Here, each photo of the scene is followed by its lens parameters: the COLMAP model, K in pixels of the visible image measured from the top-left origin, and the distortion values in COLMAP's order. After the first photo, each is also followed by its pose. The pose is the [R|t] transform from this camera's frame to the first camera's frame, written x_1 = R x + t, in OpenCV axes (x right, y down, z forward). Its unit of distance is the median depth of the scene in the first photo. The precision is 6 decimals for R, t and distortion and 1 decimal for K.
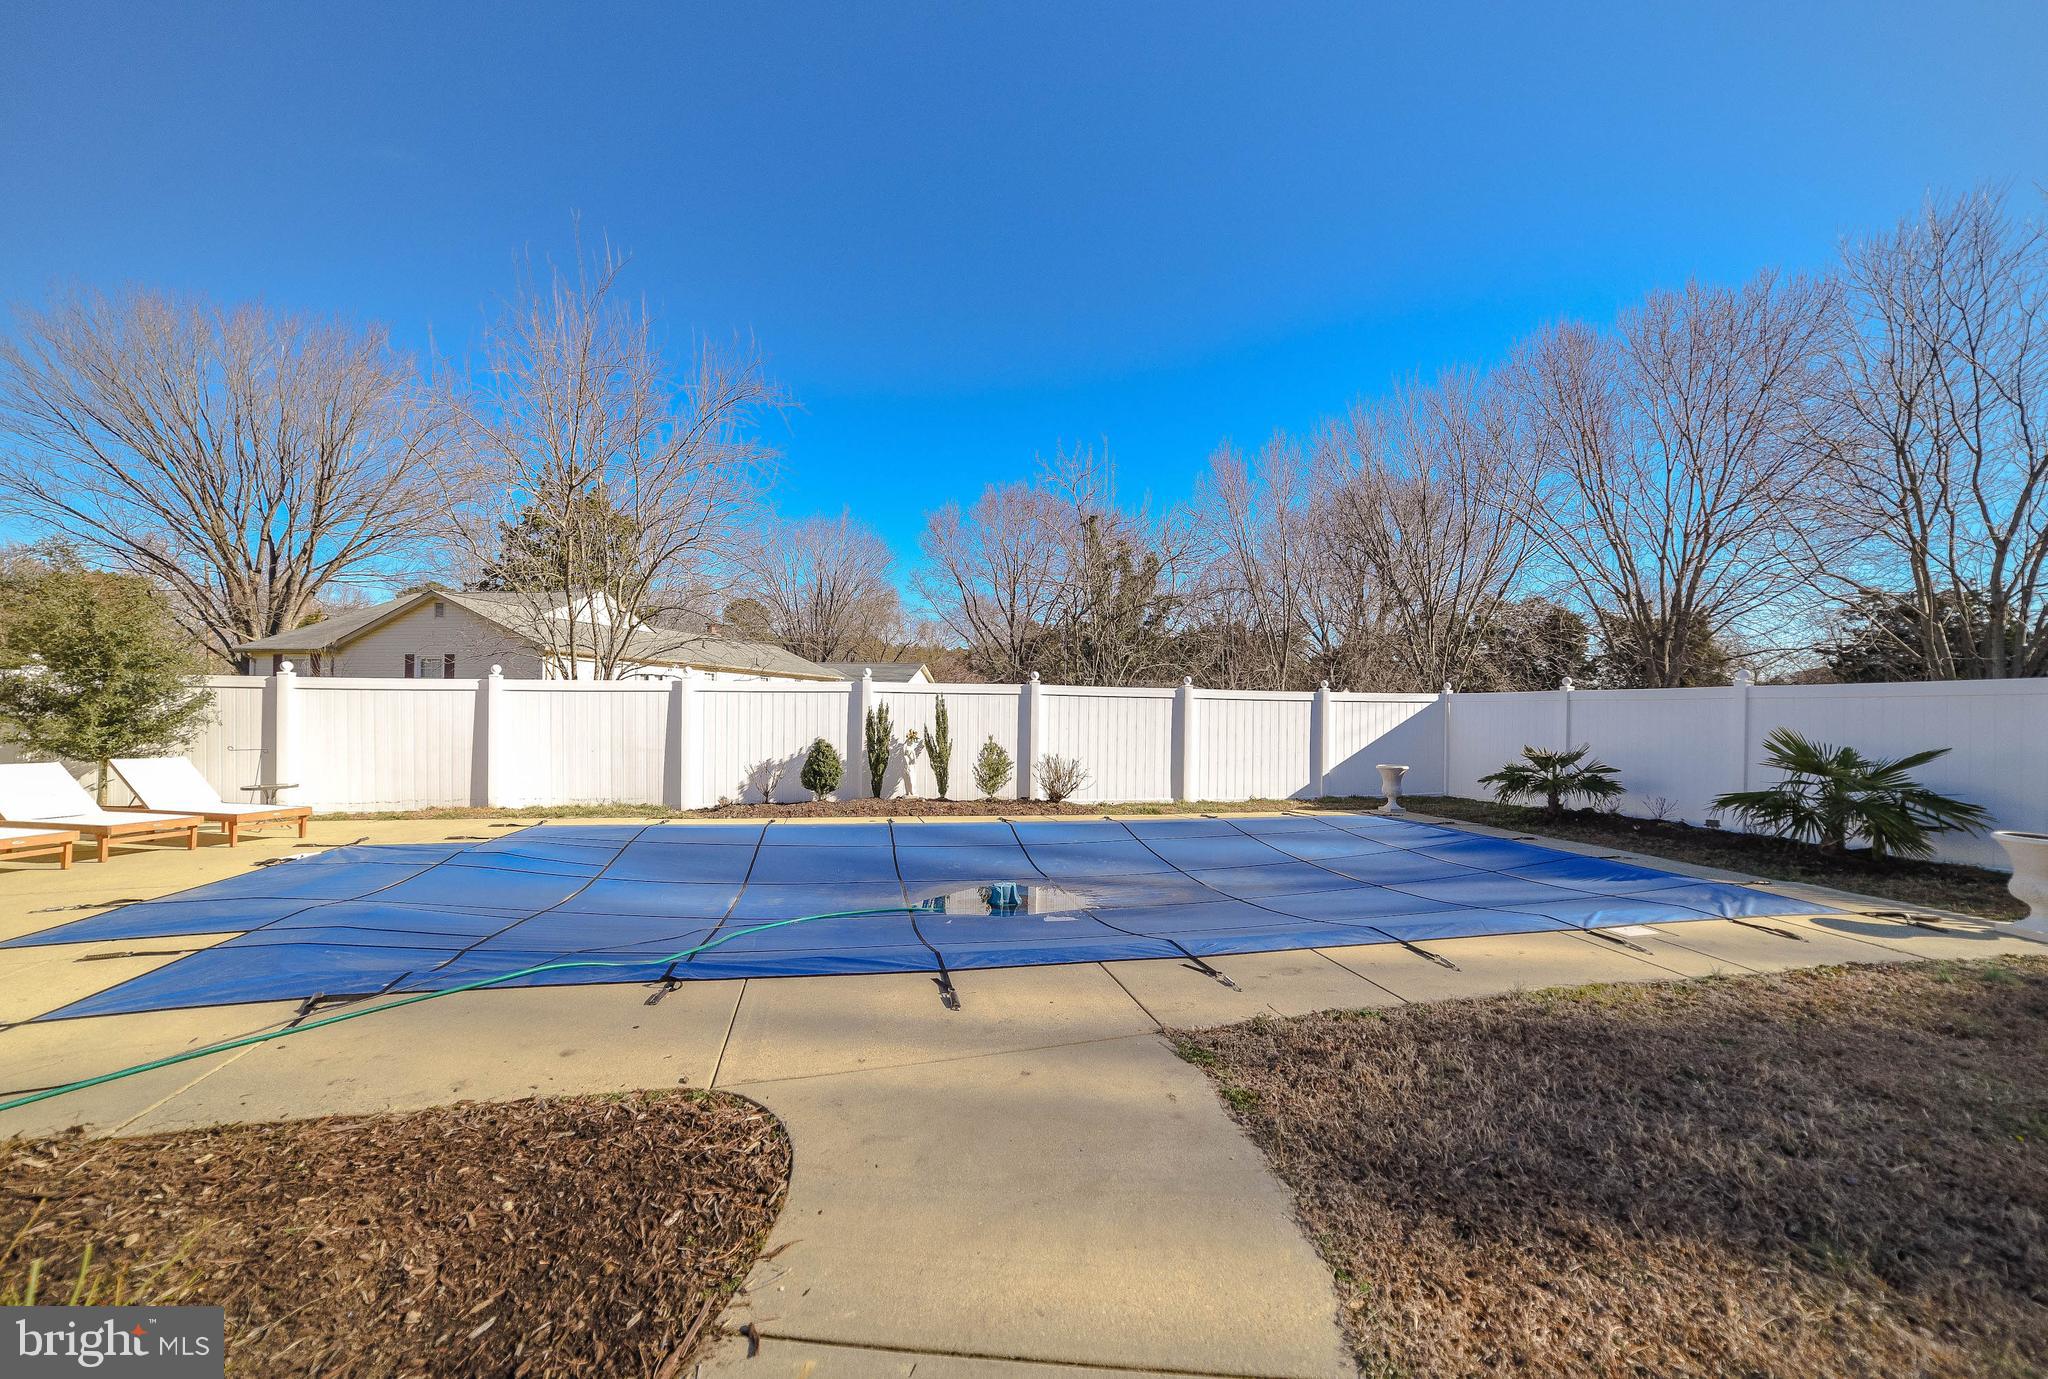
lens RADIAL K [[818.9, 0, 1024.0], [0, 818.9, 689.5], [0, 0, 1]] dist [-0.061205, 0.045604]
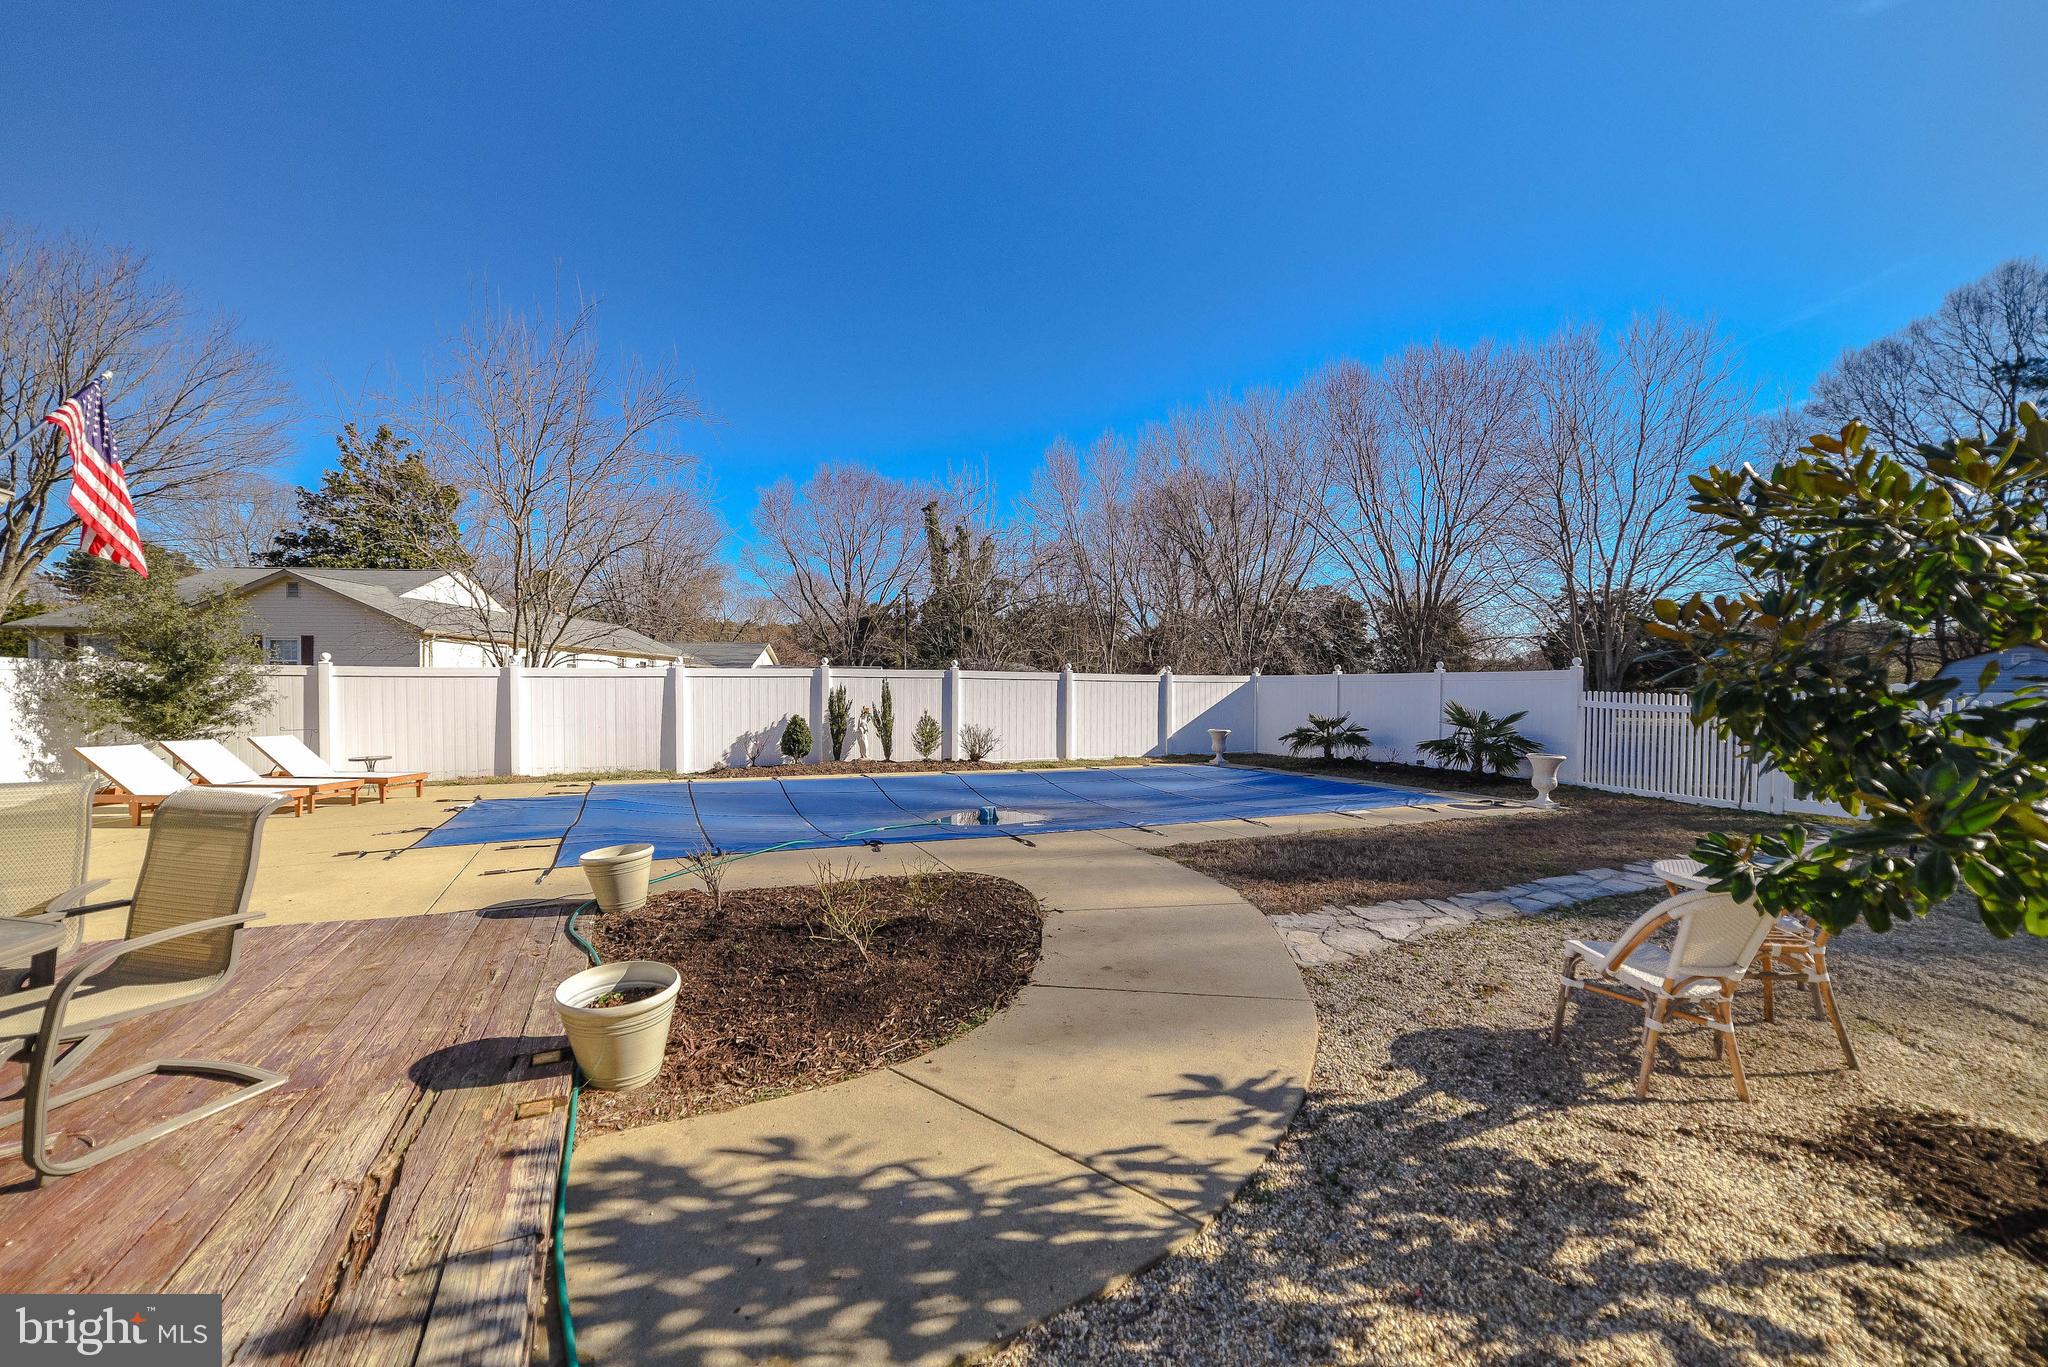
lens RADIAL K [[831.8, 0, 988.2], [0, 831.8, 667.3], [0, 0, 1]] dist [-0.021769, 0.039315]
pose [[0.984131, -0.001312, 0.177436, -0.156118], [0.000972, 0.999998, 0.002002, -0.012834], [-0.177438, -0.001798, 0.984130, -0.271833]]
